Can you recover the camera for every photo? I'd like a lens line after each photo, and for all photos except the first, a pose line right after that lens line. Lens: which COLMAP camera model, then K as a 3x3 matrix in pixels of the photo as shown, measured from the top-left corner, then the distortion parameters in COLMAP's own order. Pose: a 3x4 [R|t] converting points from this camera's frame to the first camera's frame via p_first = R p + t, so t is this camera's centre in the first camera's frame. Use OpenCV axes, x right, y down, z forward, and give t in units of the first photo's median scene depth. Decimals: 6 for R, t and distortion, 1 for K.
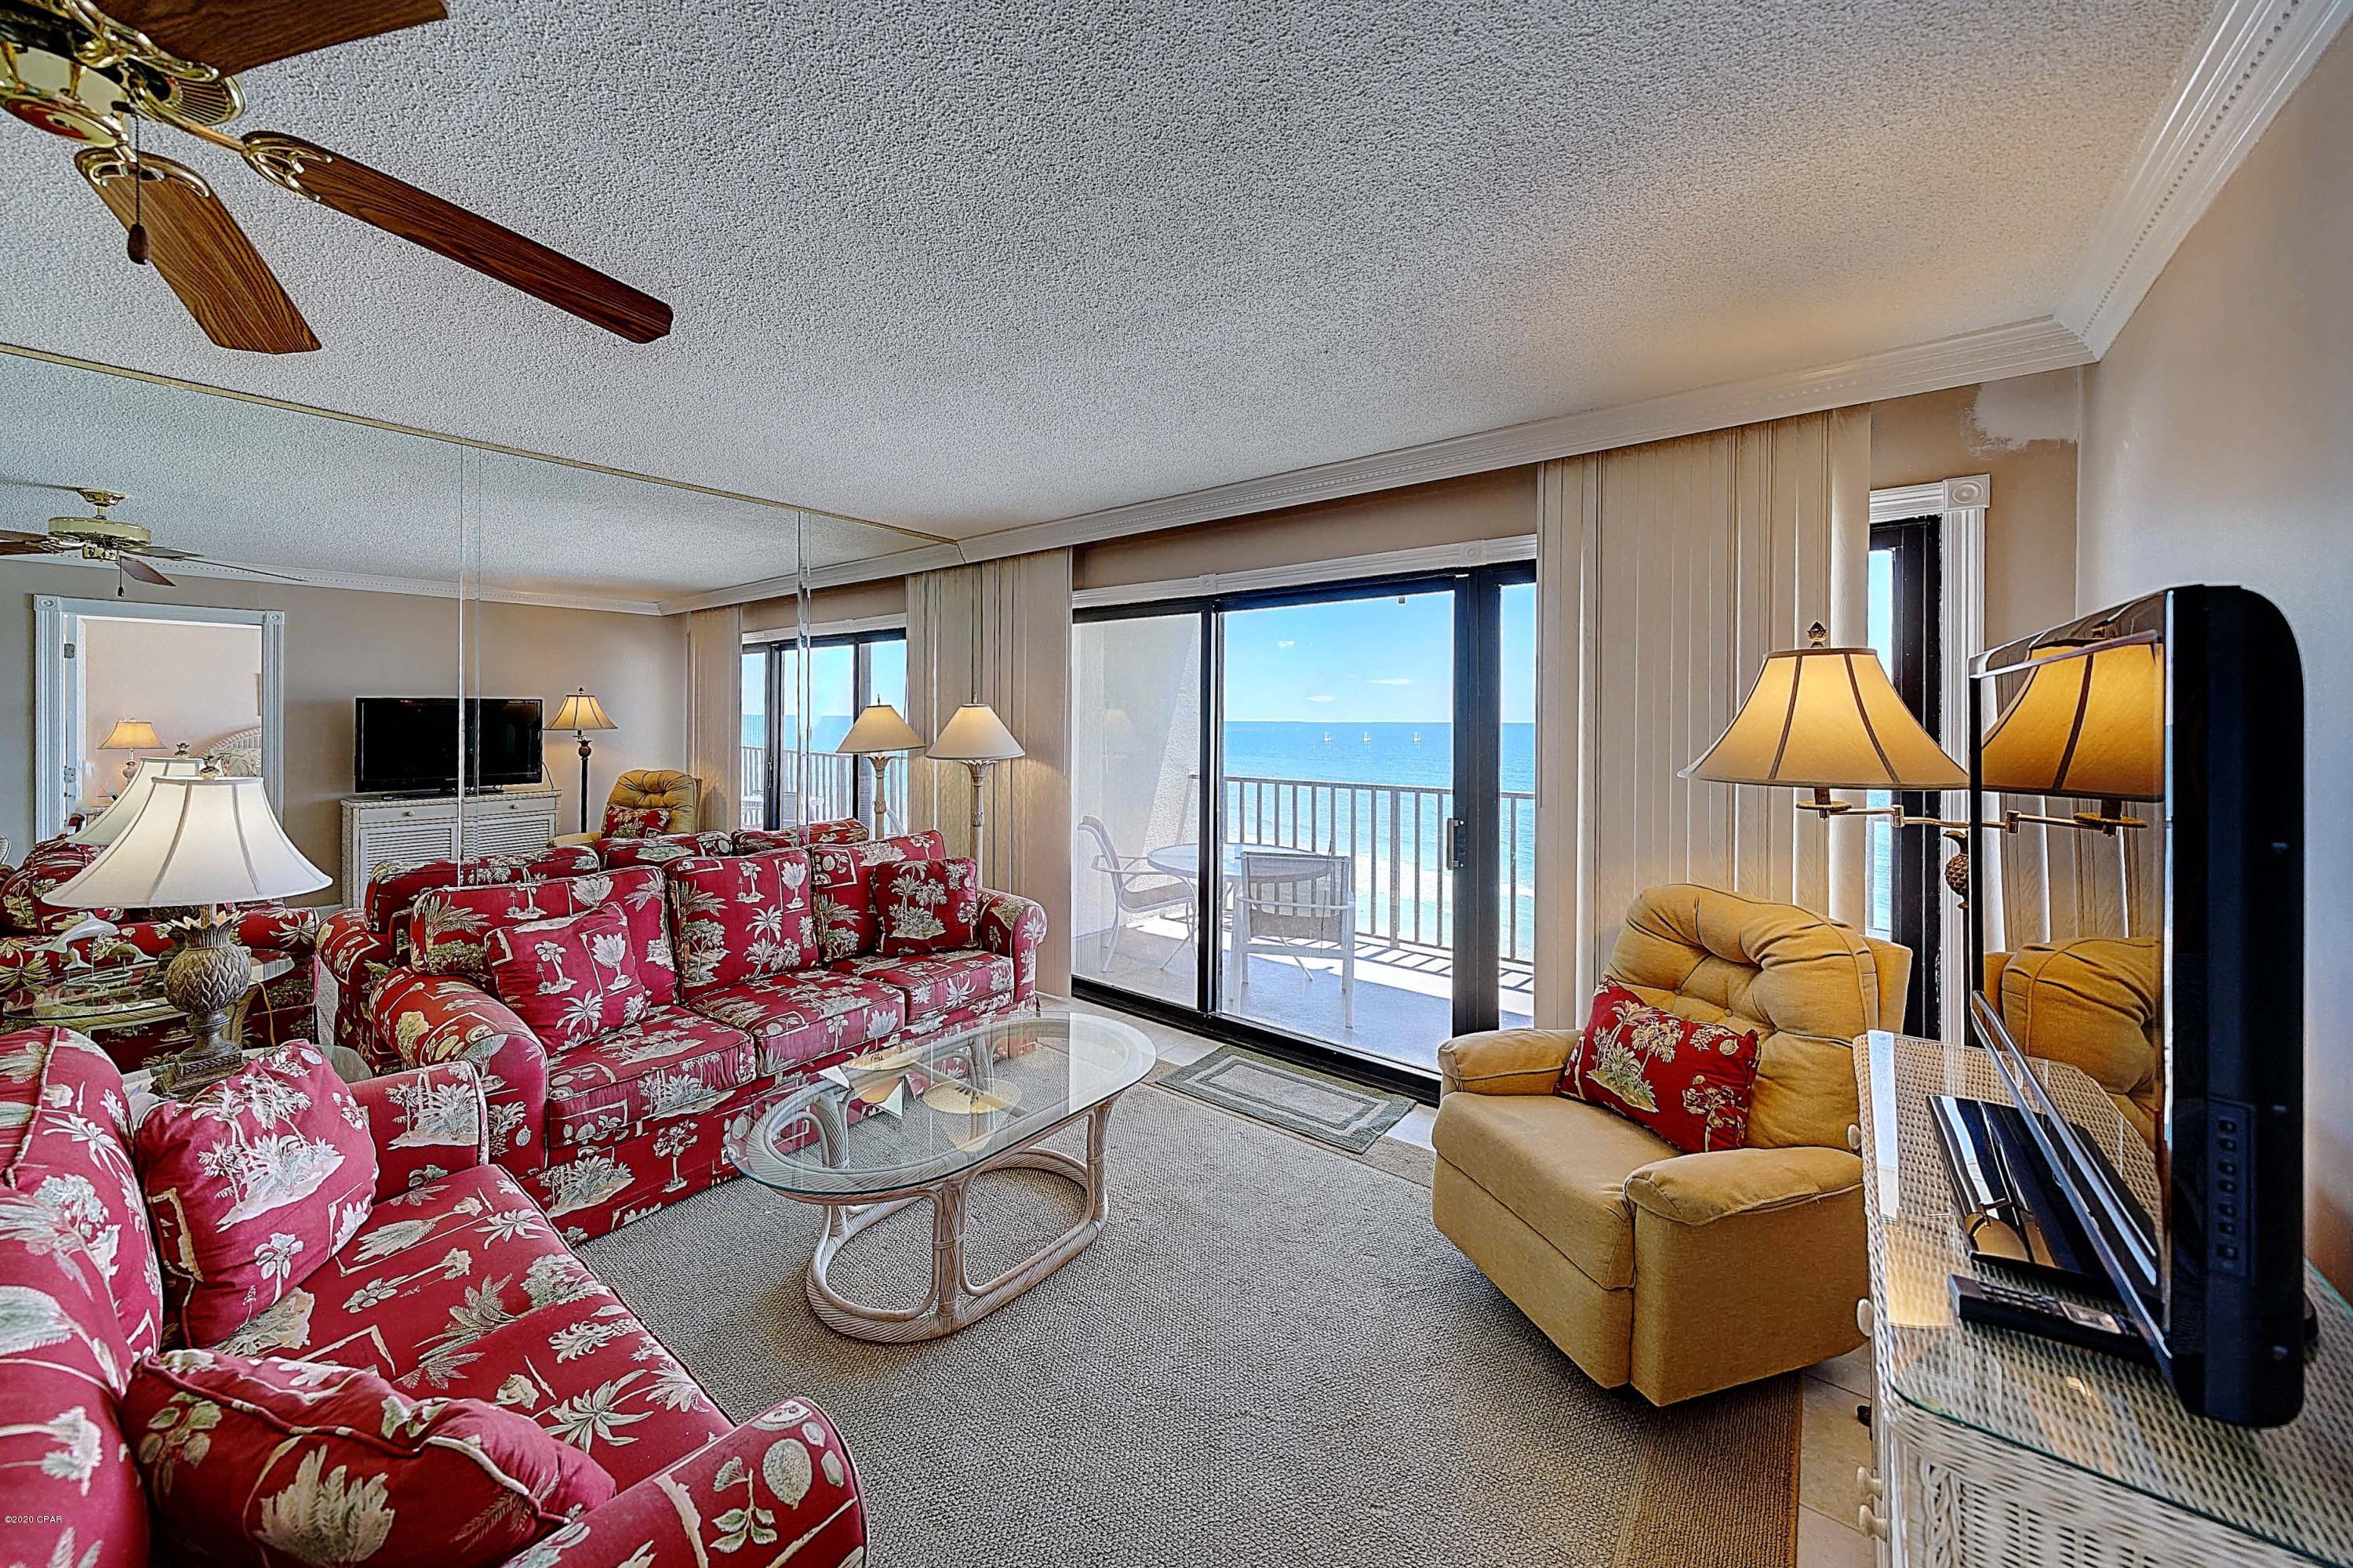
lens RADIAL K [[819.6, 0, 1175.6], [0, 819.6, 743.7], [0, 0, 1]] dist [0.005278, -0.000525]
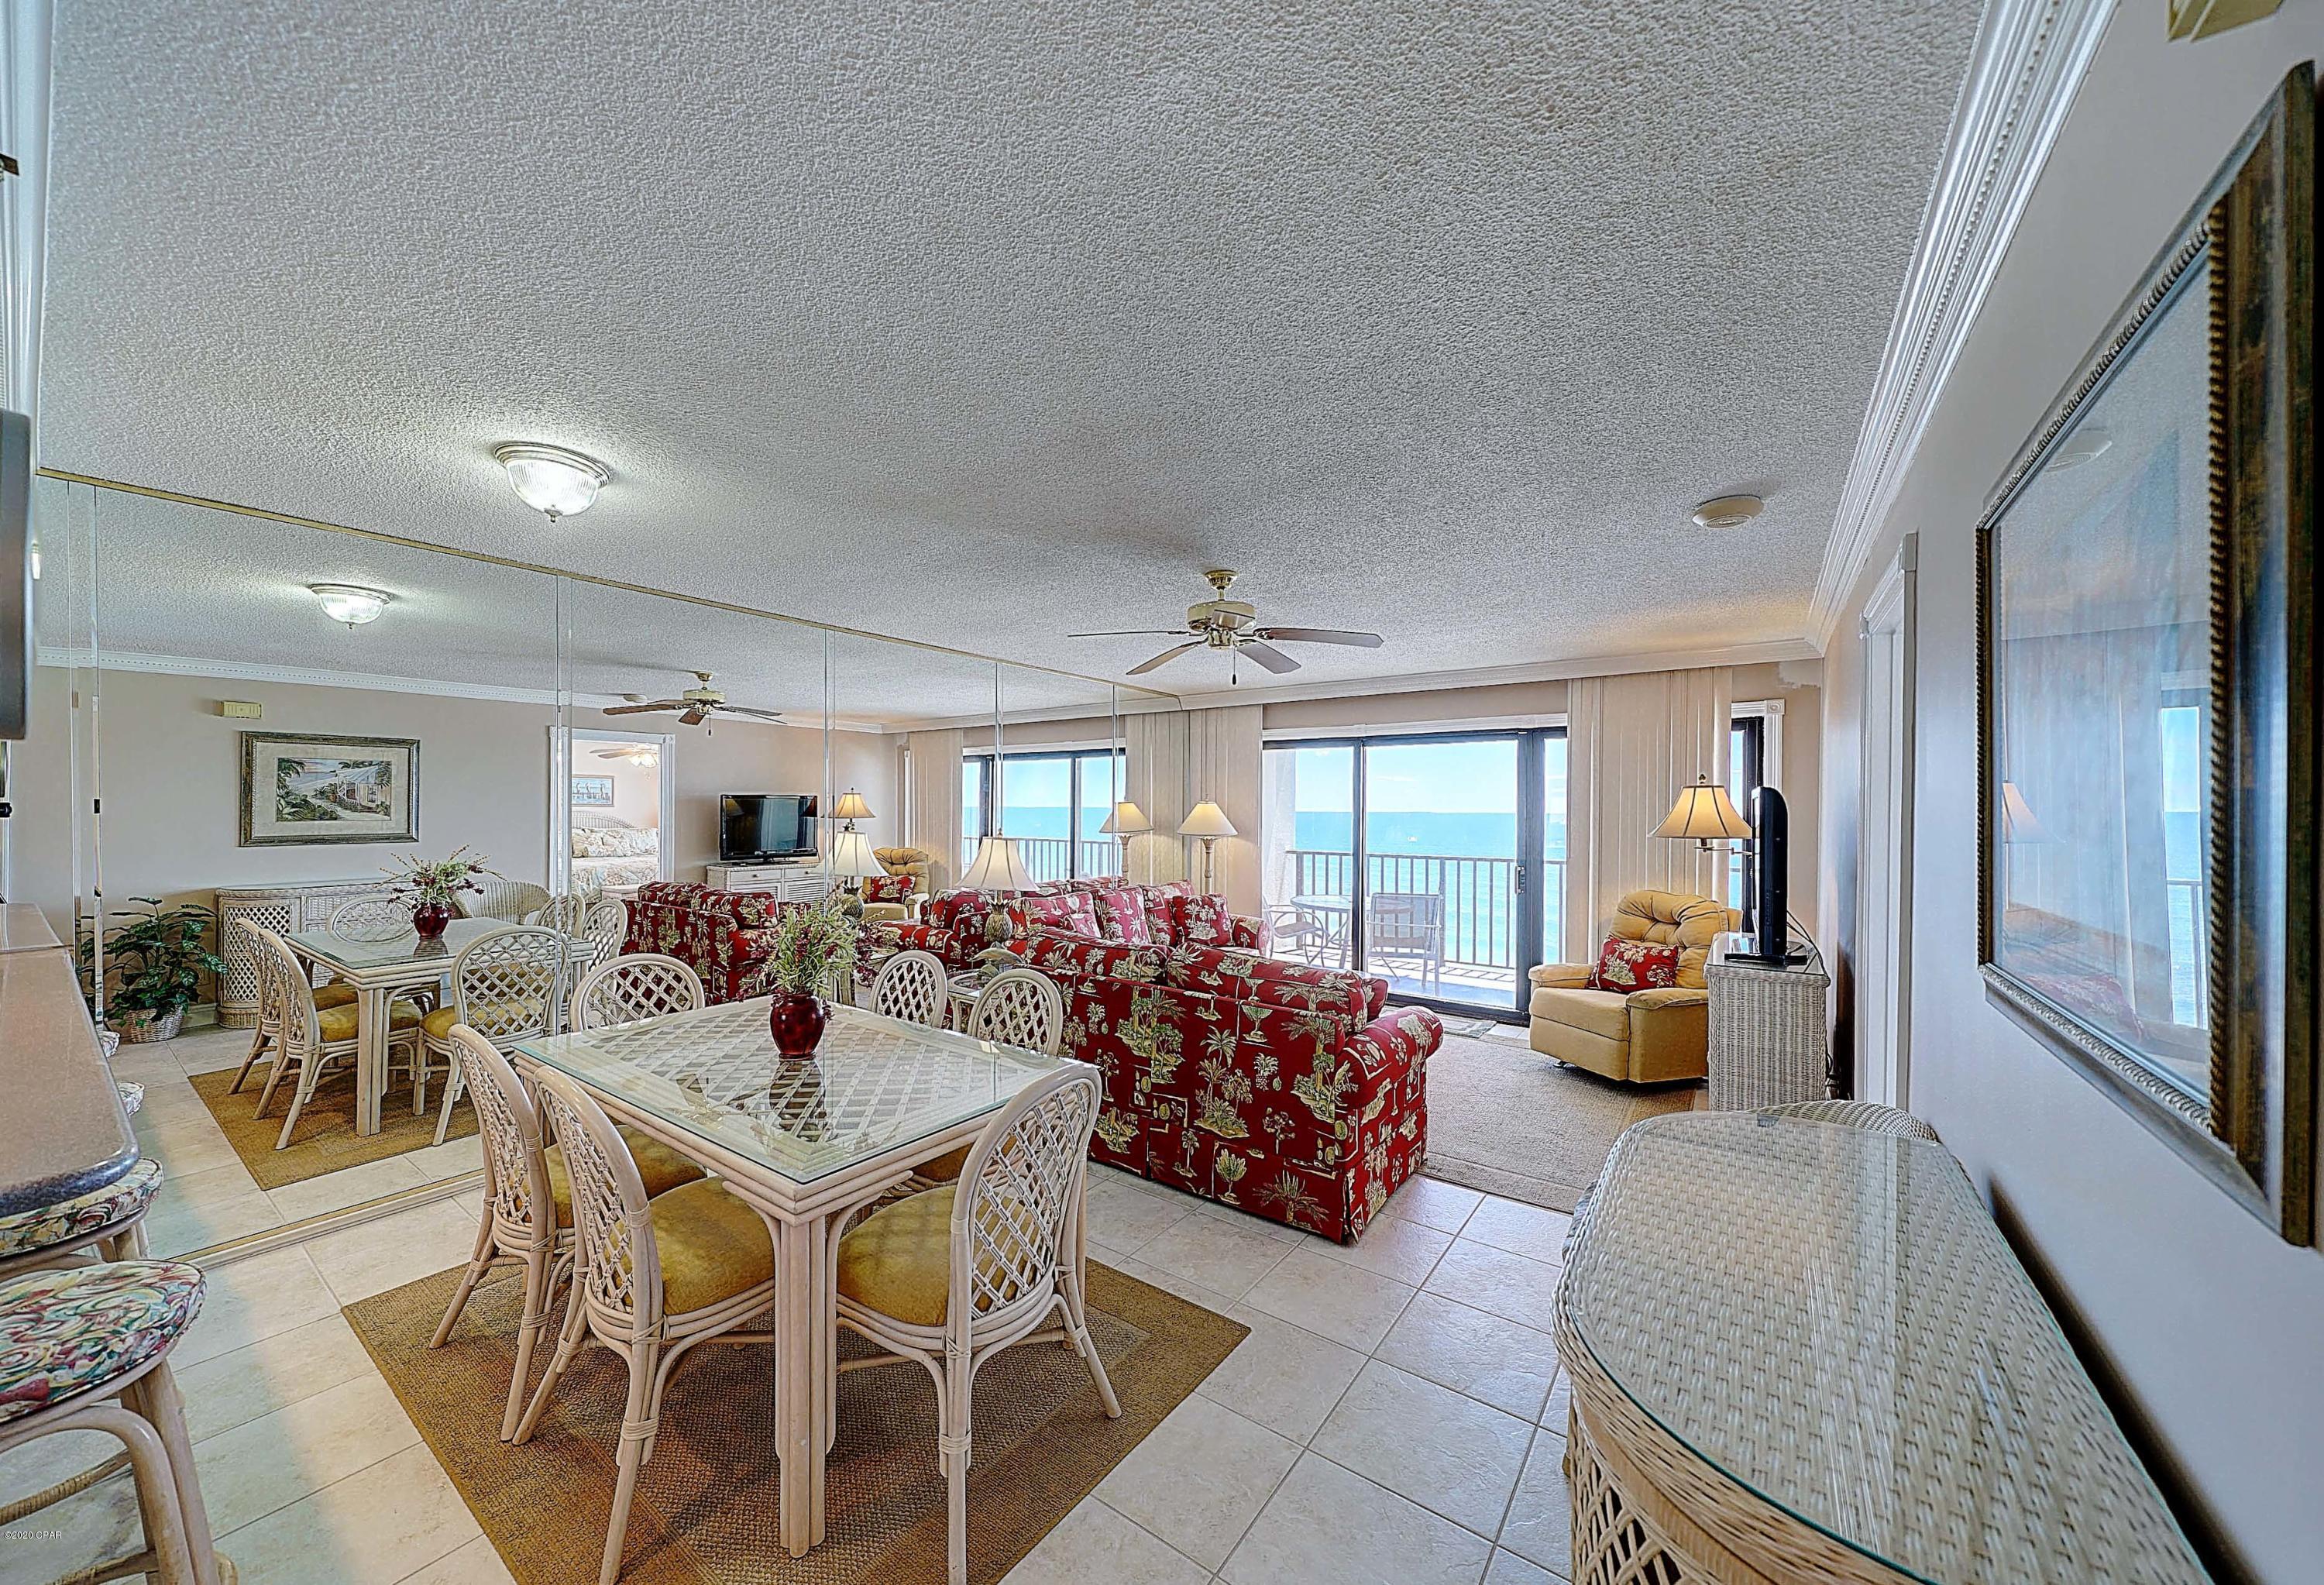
lens RADIAL K [[834.0, 0, 1136.4], [0, 834.0, 834.7], [0, 0, 1]] dist [0.000404, 0.000026]
pose [[0.999644, -0.001326, 0.026650, -0.569758], [0.001310, 0.999999, 0.000604, 0.020020], [-0.026651, -0.000568, 0.999645, -0.845690]]
